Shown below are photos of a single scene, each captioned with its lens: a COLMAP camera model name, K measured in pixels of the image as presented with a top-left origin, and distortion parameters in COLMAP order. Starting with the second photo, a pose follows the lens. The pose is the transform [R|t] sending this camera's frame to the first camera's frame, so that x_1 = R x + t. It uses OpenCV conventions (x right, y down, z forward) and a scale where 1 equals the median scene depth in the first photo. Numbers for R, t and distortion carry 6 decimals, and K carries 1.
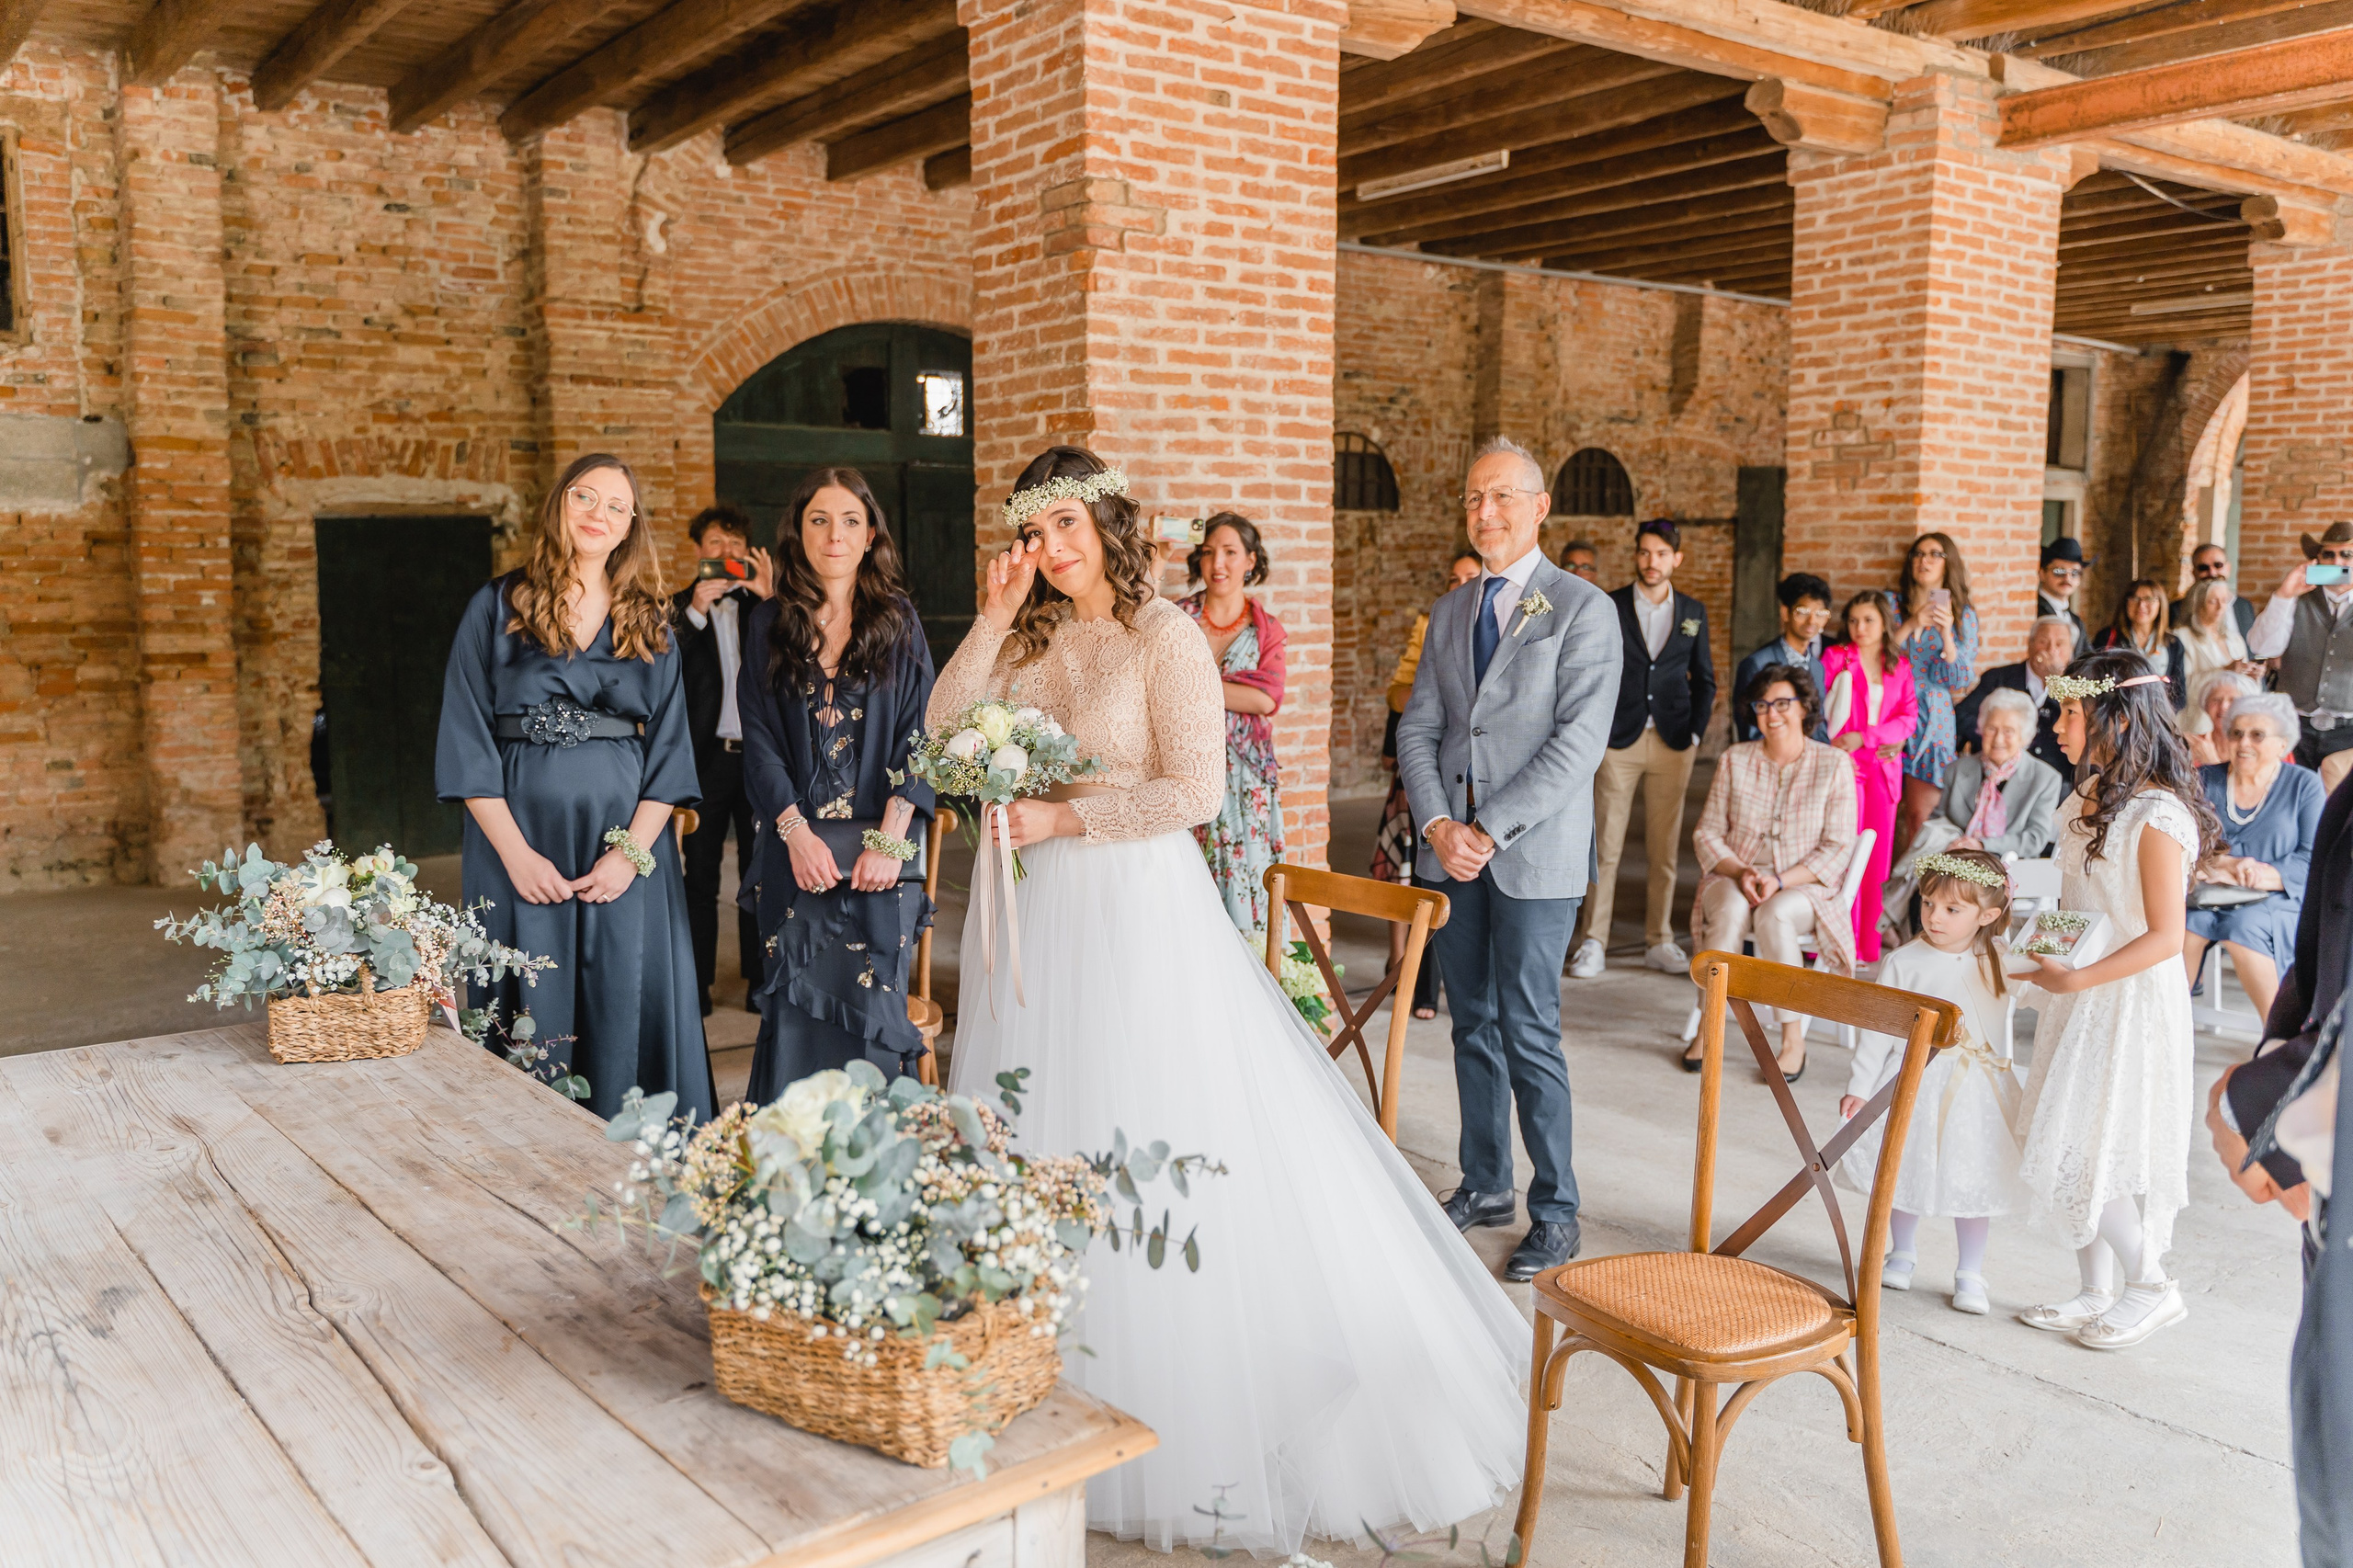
lens RADIAL K [[1927.3, 0, 1181.8], [0, 1927.3, 778.0], [0, 0, 1]] dist [0.007796, -0.013455]
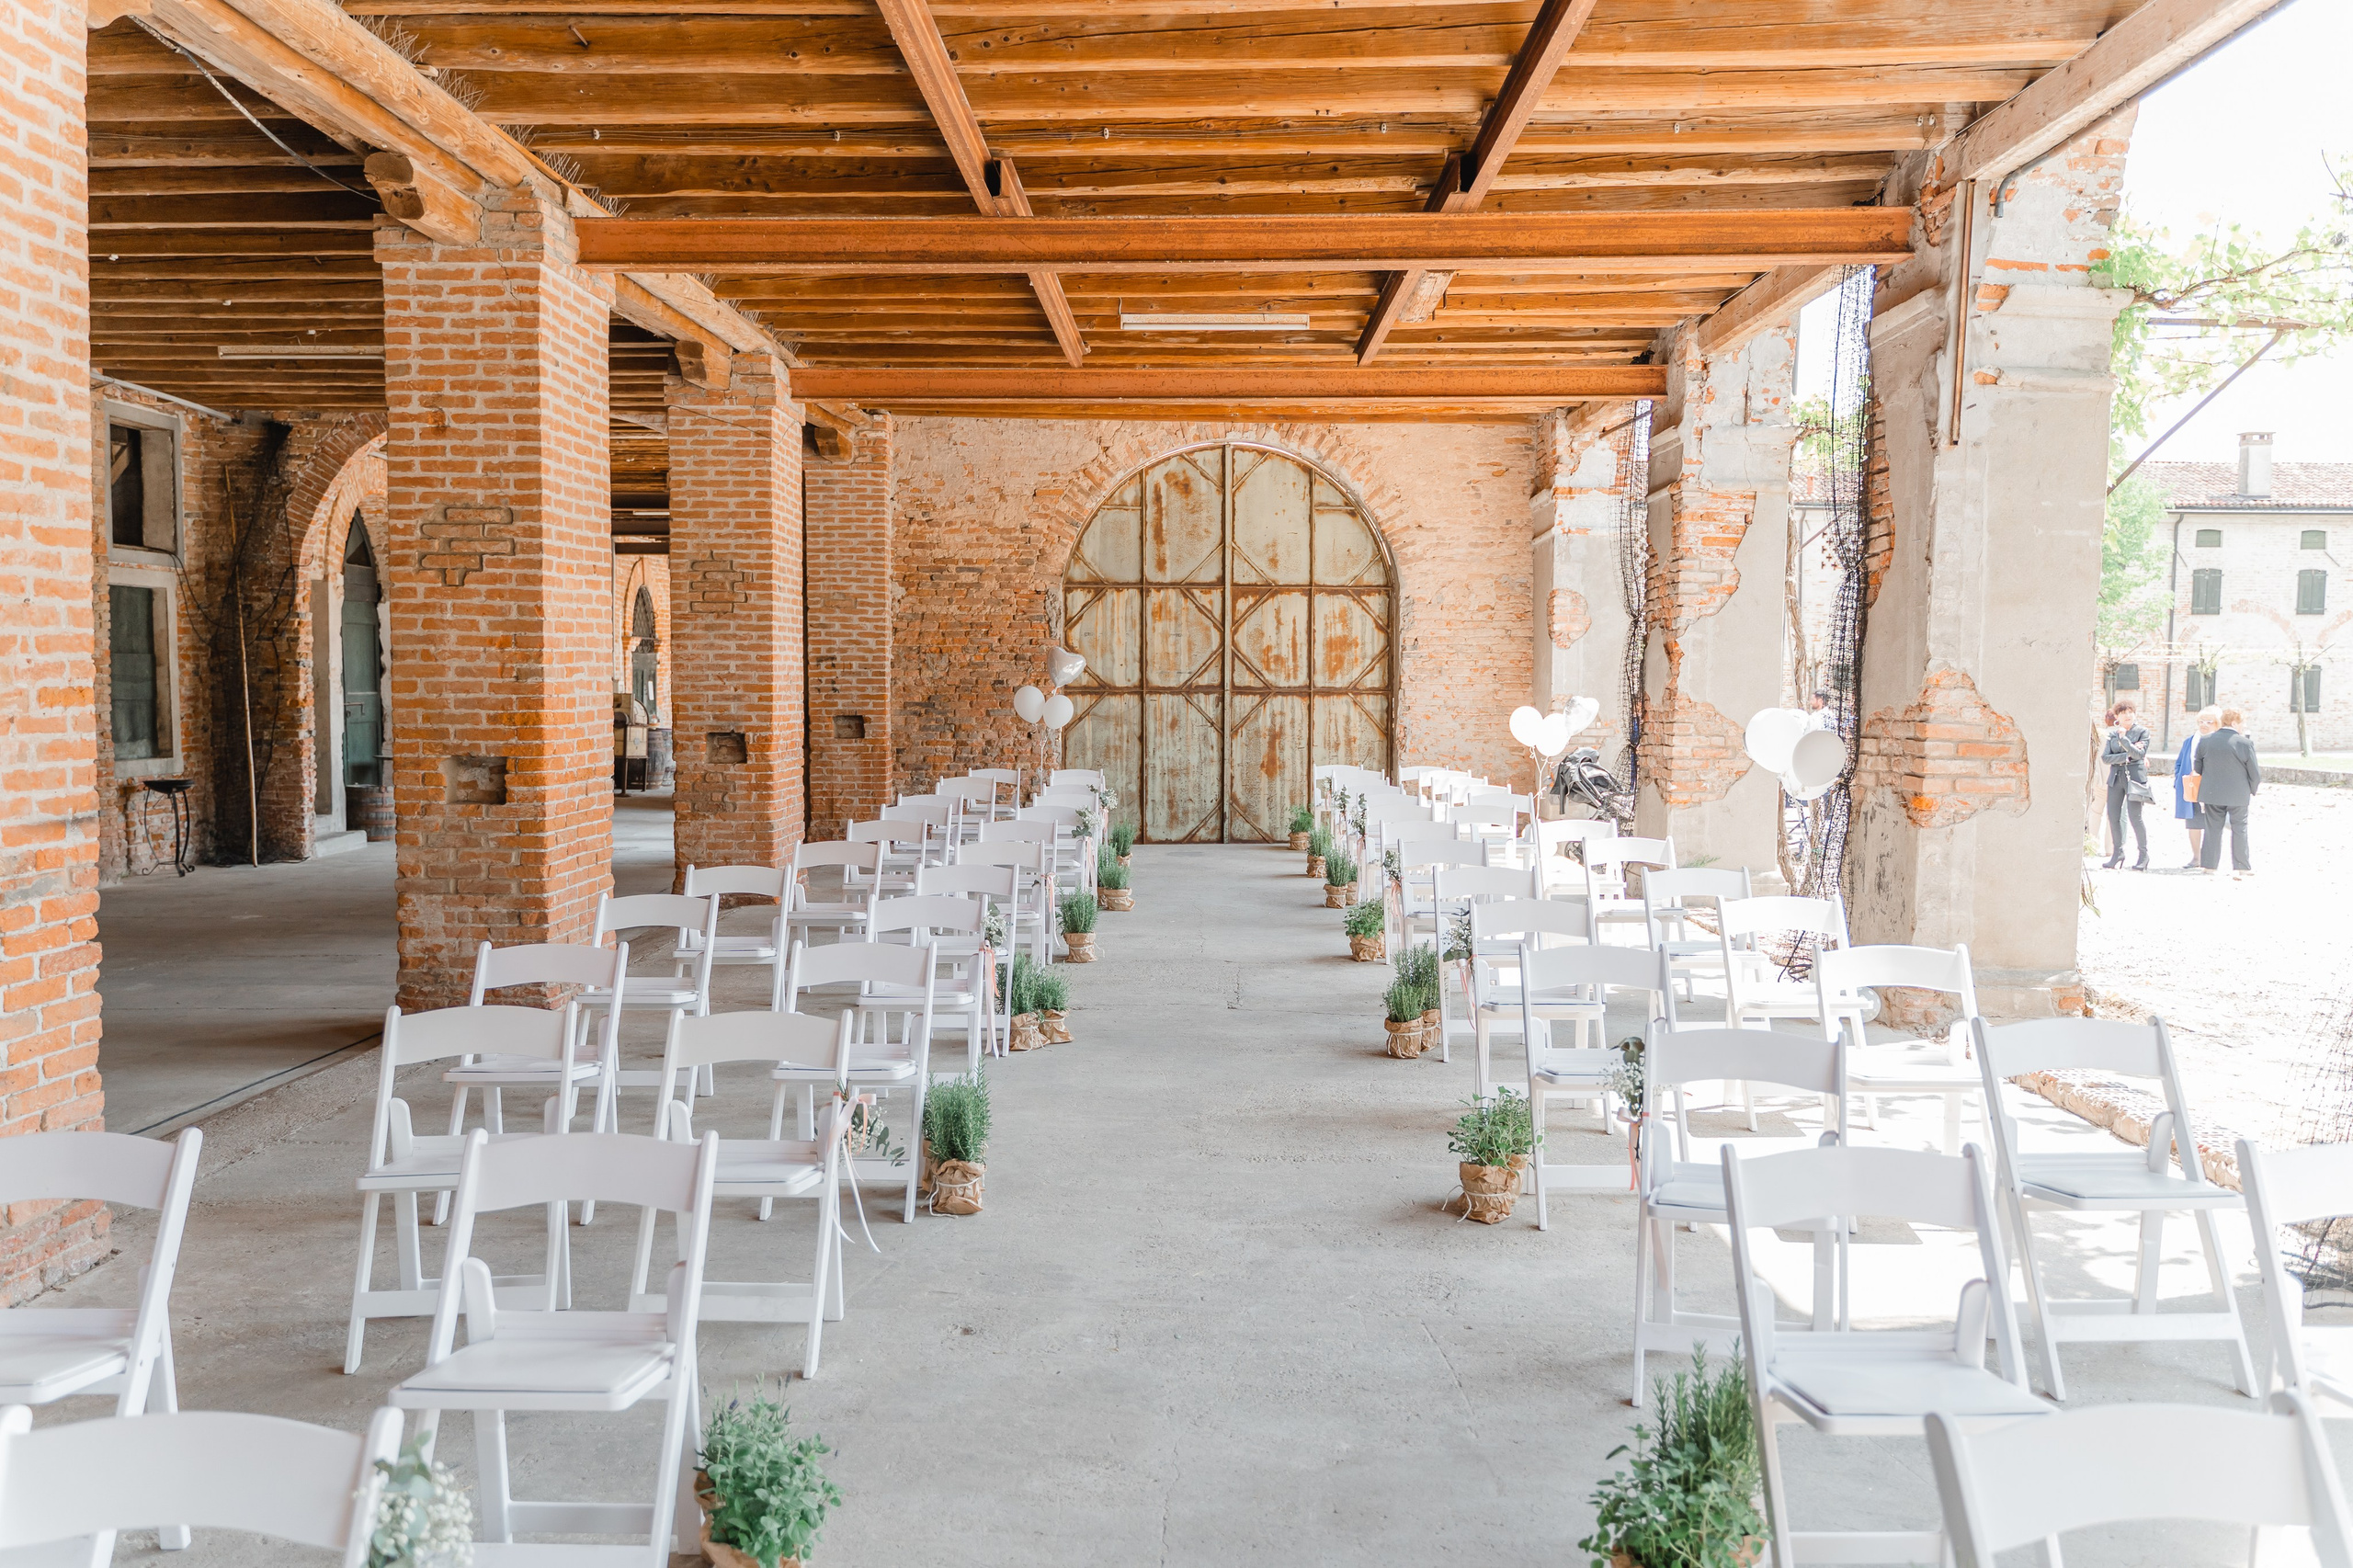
lens RADIAL K [[1913.1, 0, 1210.4], [0, 1913.1, 789.8], [0, 0, 1]] dist [0.008672, -0.012857]
pose [[0.602010, -0.042858, 0.797337, 0.284720], [0.082340, 0.996567, -0.008602, -0.052541], [-0.794231, 0.070831, 0.603473, 0.598978]]
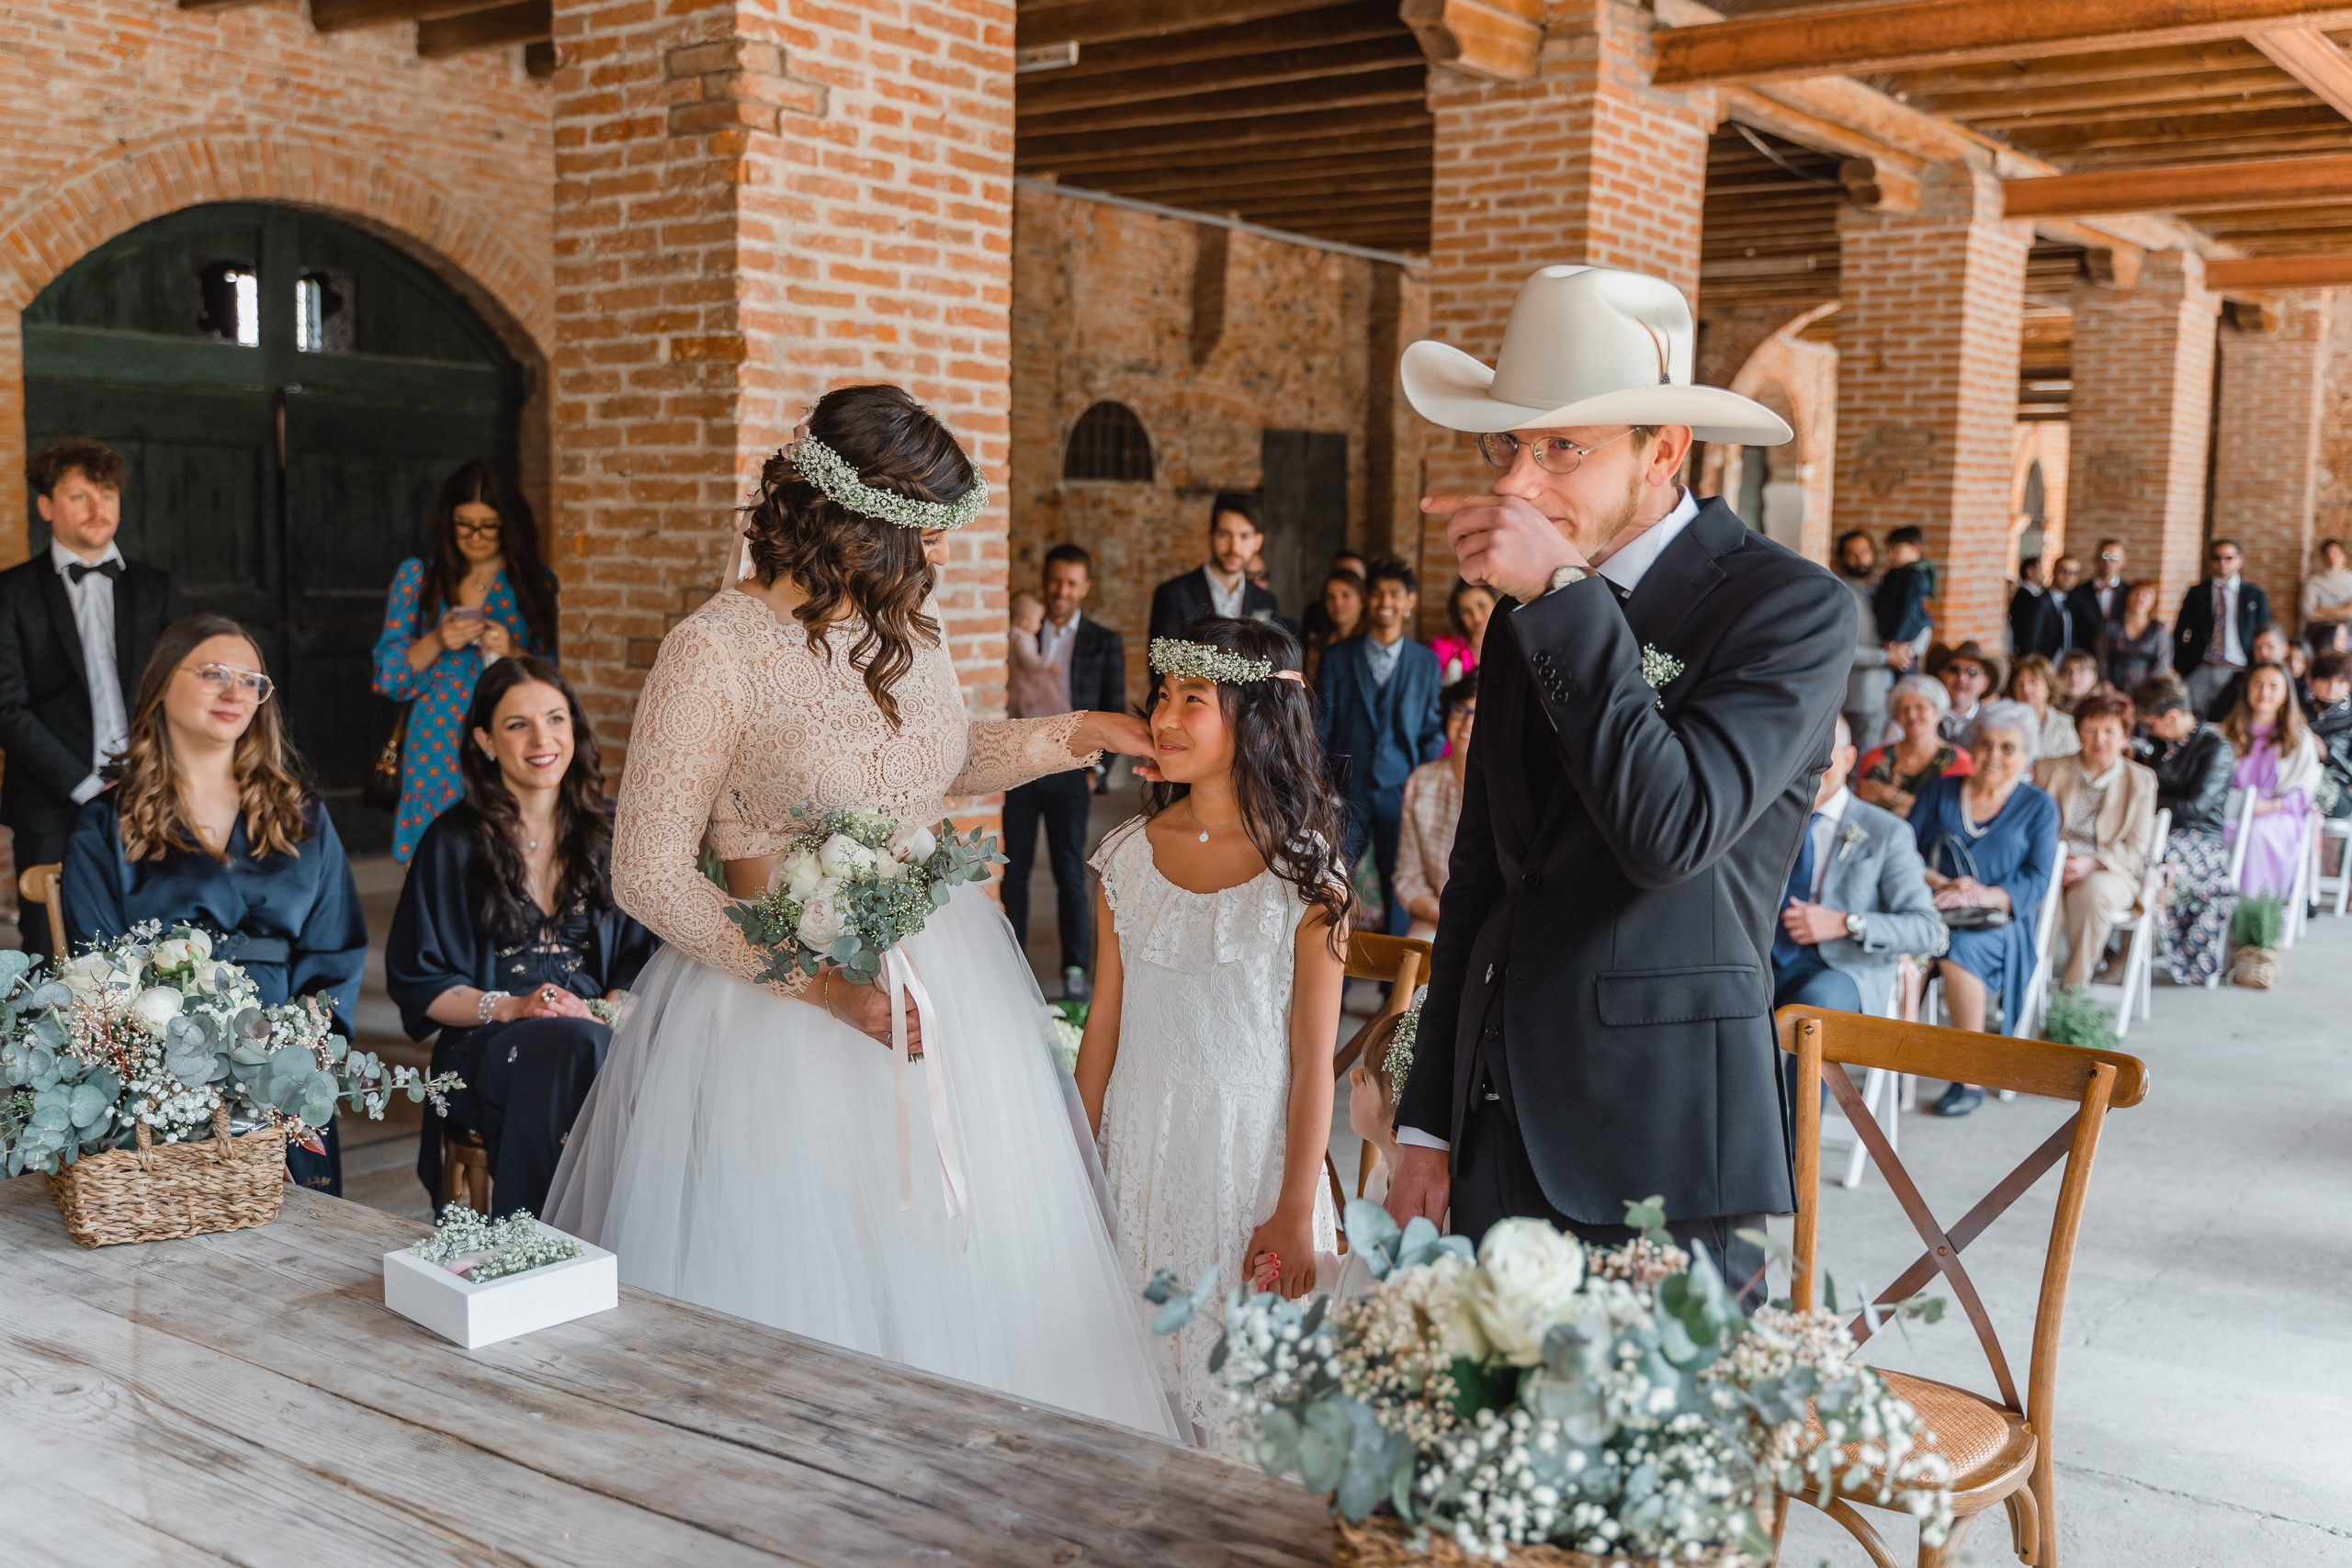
lens RADIAL K [[2317.7, 0, 1192.8], [0, 2317.7, 784.2], [0, 0, 1]] dist [0.011742, -0.019369]
pose [[0.956884, -0.011231, 0.290253, -0.138920], [0.011902, 0.999929, -0.000546, -0.004809], [-0.290226, 0.003977, 0.956950, 0.041289]]
